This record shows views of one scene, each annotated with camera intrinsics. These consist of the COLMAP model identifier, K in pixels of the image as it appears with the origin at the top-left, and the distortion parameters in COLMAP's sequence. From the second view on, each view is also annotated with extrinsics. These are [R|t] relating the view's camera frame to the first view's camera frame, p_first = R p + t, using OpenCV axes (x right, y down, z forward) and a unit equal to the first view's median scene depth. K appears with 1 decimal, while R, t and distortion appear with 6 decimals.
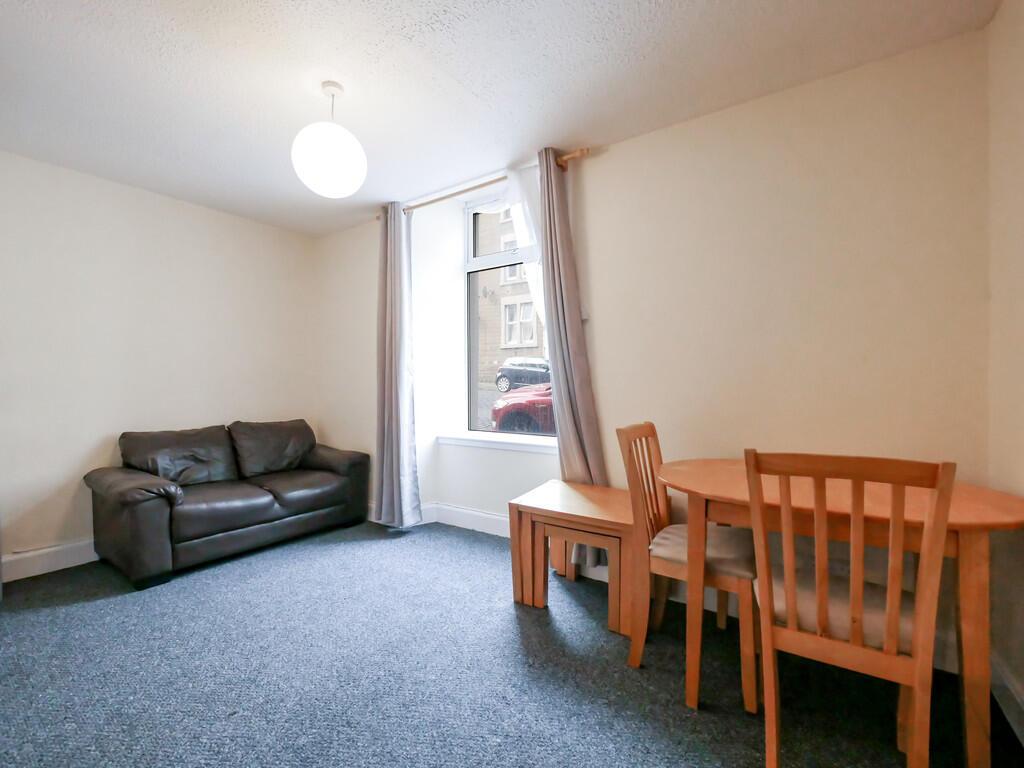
lens RADIAL K [[440.5, 0, 512.0], [0, 440.5, 384.0], [0, 0, 1]] dist [-0.003645, -0.000169]
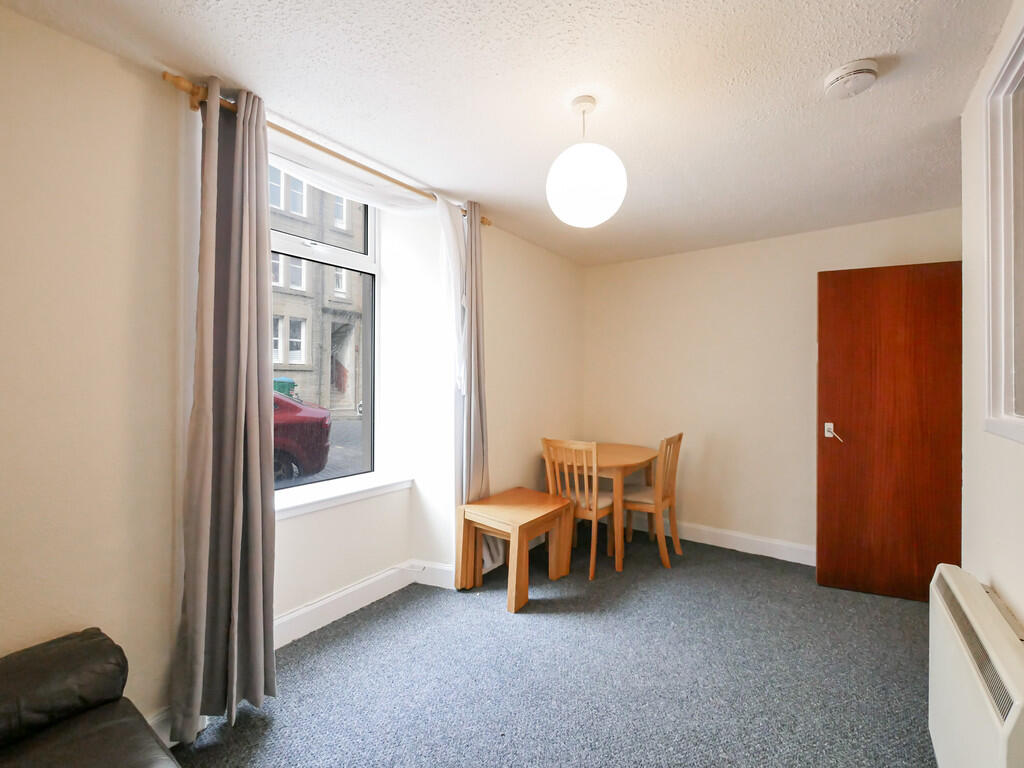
lens RADIAL K [[428.7, 0, 512.9], [0, 428.7, 377.3], [0, 0, 1]] dist [-0.004122, -0.000246]
pose [[0.045347, 0.006192, 0.998952, -1.258133], [-0.009201, 0.999941, -0.005780, -0.123897], [-0.998929, -0.008929, 0.045402, 1.097248]]
